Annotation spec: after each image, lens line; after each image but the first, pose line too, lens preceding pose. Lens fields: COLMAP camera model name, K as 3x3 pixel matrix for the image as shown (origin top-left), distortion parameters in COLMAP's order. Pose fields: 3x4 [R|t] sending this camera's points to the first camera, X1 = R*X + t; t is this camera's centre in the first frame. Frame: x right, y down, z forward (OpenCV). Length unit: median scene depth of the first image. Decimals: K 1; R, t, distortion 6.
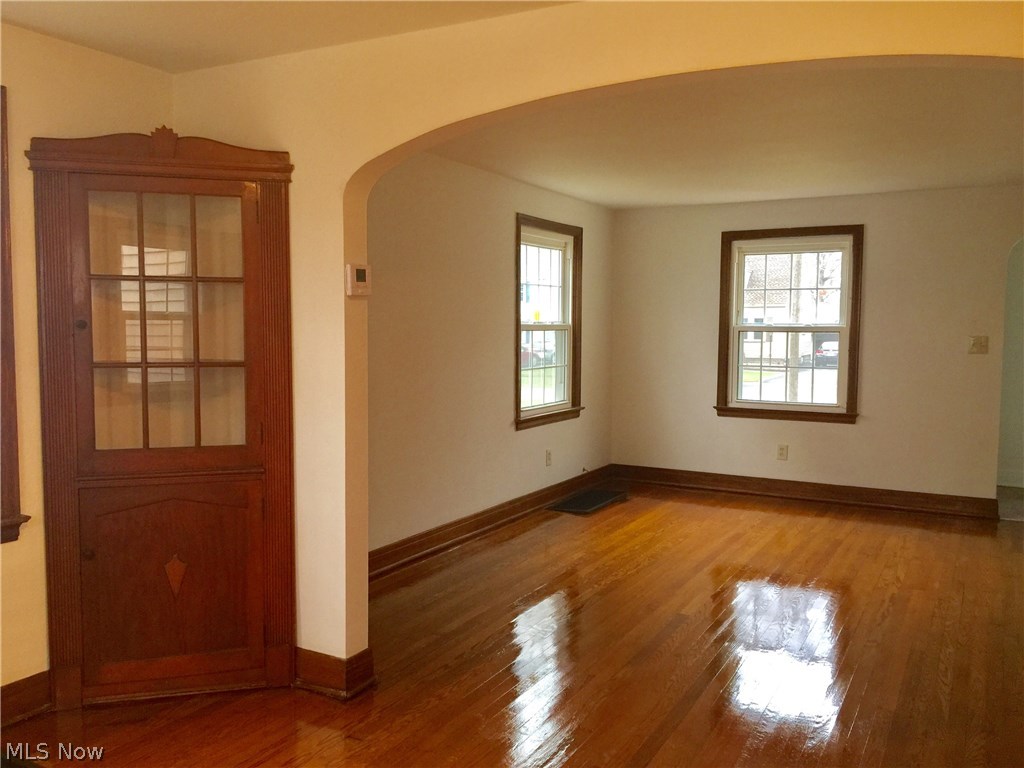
lens RADIAL K [[869.3, 0, 502.0], [0, 869.3, 393.8], [0, 0, 1]] dist [0.012245, -0.000155]
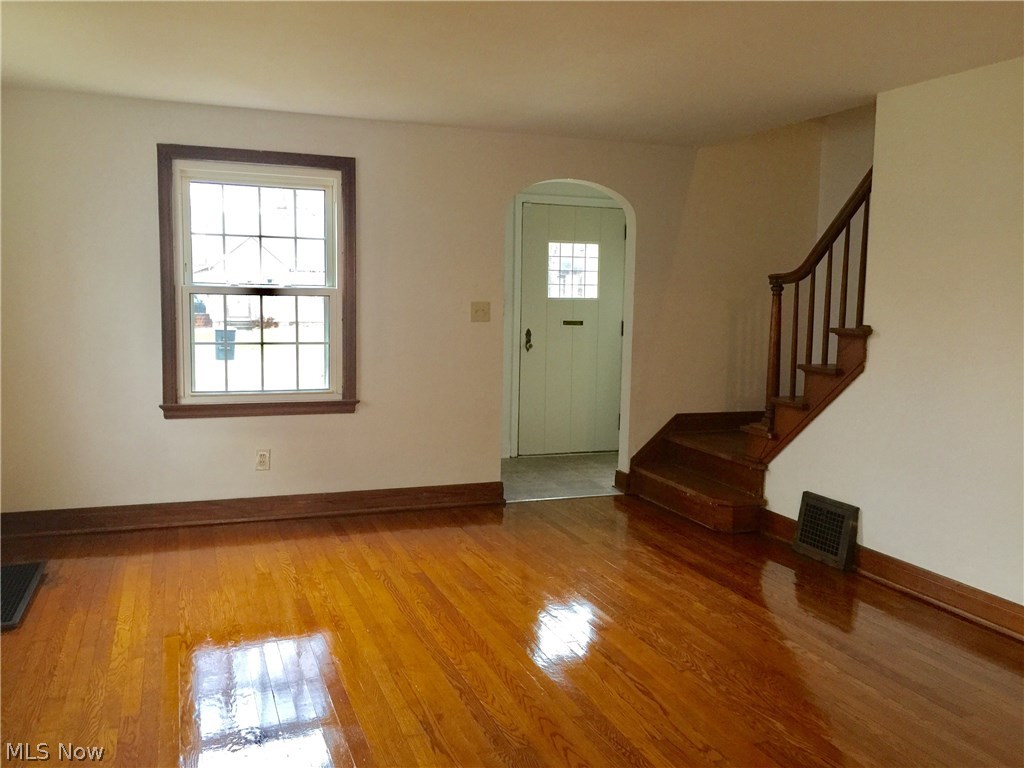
lens RADIAL K [[879.5, 0, 512.0], [0, 879.5, 384.0], [0, 0, 1]] dist [0.082070, -0.124428]
pose [[0.645063, -0.074196, 0.760519, -0.104702], [0.047678, 0.997244, 0.056851, -0.028958], [-0.762640, -0.000412, 0.646823, 0.357559]]
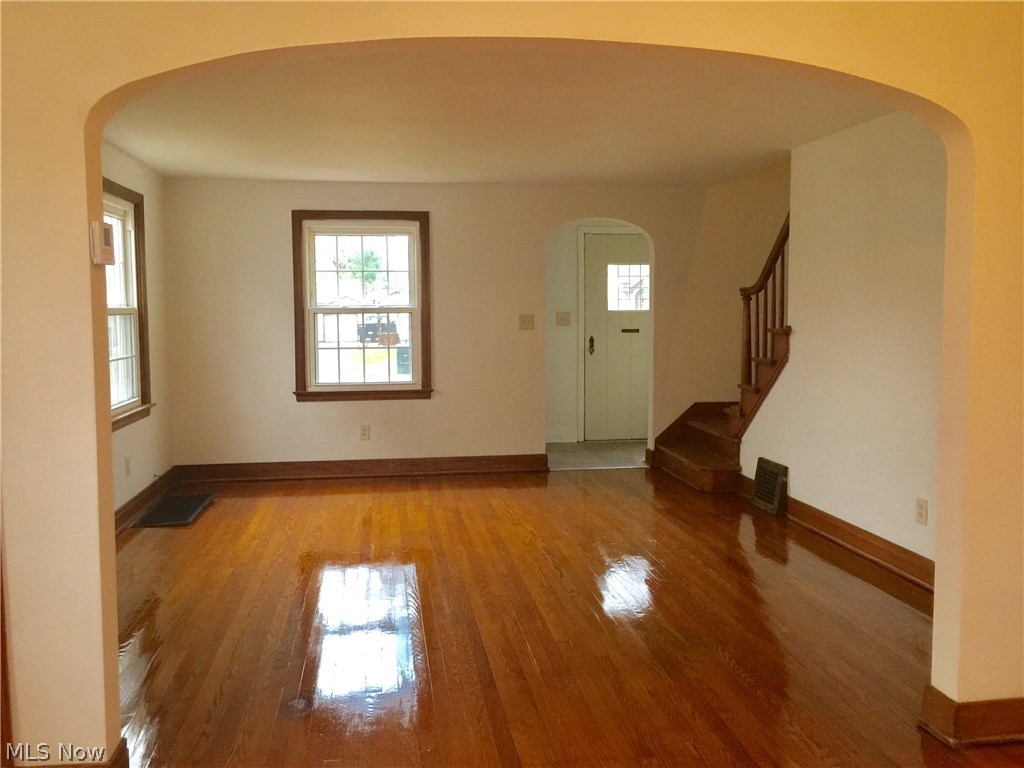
lens RADIAL K [[870.1, 0, 512.0], [0, 870.1, 384.0], [0, 0, 1]] dist [0.079103, -0.118763]
pose [[0.789744, -0.064506, 0.610036, -0.157585], [0.060293, 0.997803, 0.027454, -0.006572], [-0.610466, 0.015099, 0.791898, 0.091620]]
